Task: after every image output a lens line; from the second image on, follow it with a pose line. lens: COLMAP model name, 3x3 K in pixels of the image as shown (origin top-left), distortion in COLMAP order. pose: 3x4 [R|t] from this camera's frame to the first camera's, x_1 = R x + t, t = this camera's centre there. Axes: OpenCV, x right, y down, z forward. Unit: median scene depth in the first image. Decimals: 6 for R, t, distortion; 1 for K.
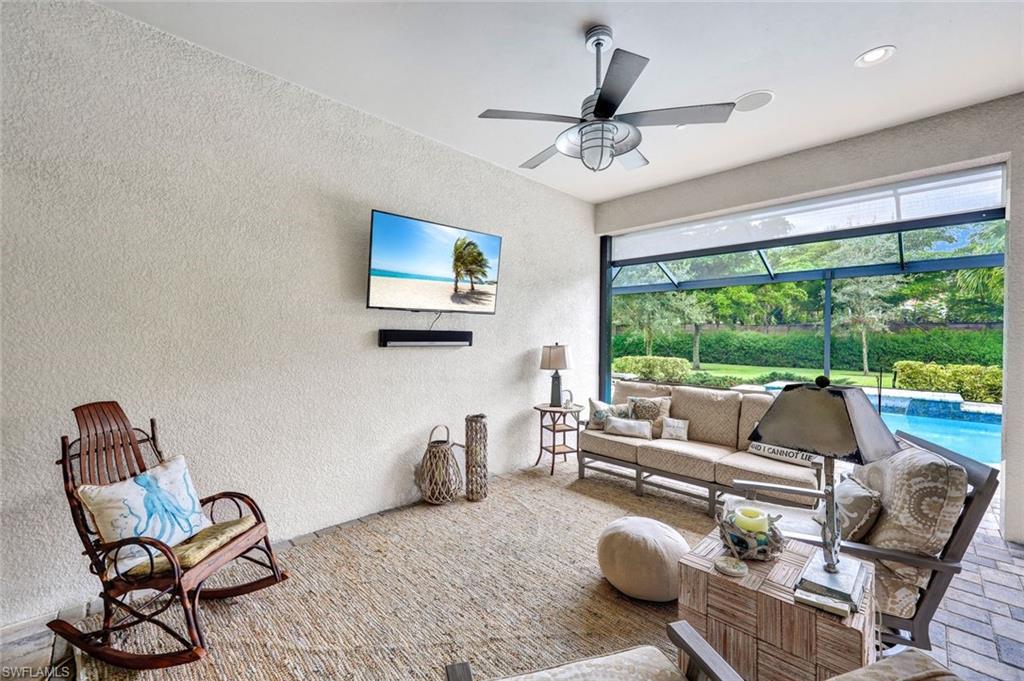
lens RADIAL K [[420.1, 0, 512.9], [0, 420.1, 336.1], [0, 0, 1]] dist [-0.000111, 0.000271]
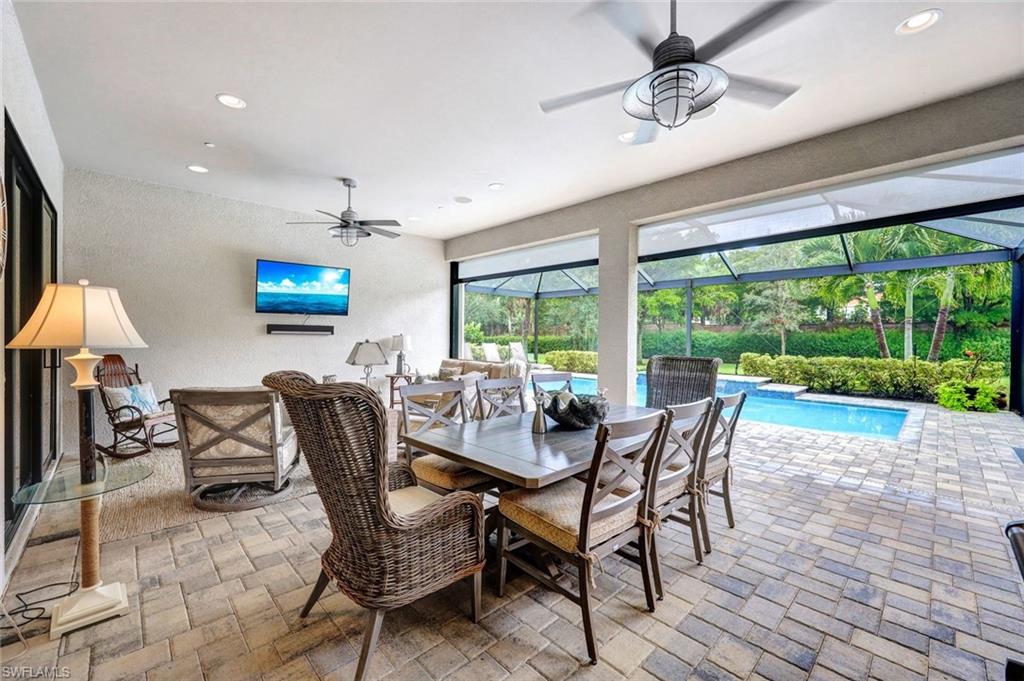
lens RADIAL K [[420.1, 0, 512.9], [0, 420.1, 336.1], [0, 0, 1]] dist [-0.000111, 0.000271]
pose [[0.999849, 0.002636, -0.017176, 0.518899], [-0.002623, 0.999996, 0.000792, 0.020909], [0.017178, -0.000747, 0.999852, -0.525061]]
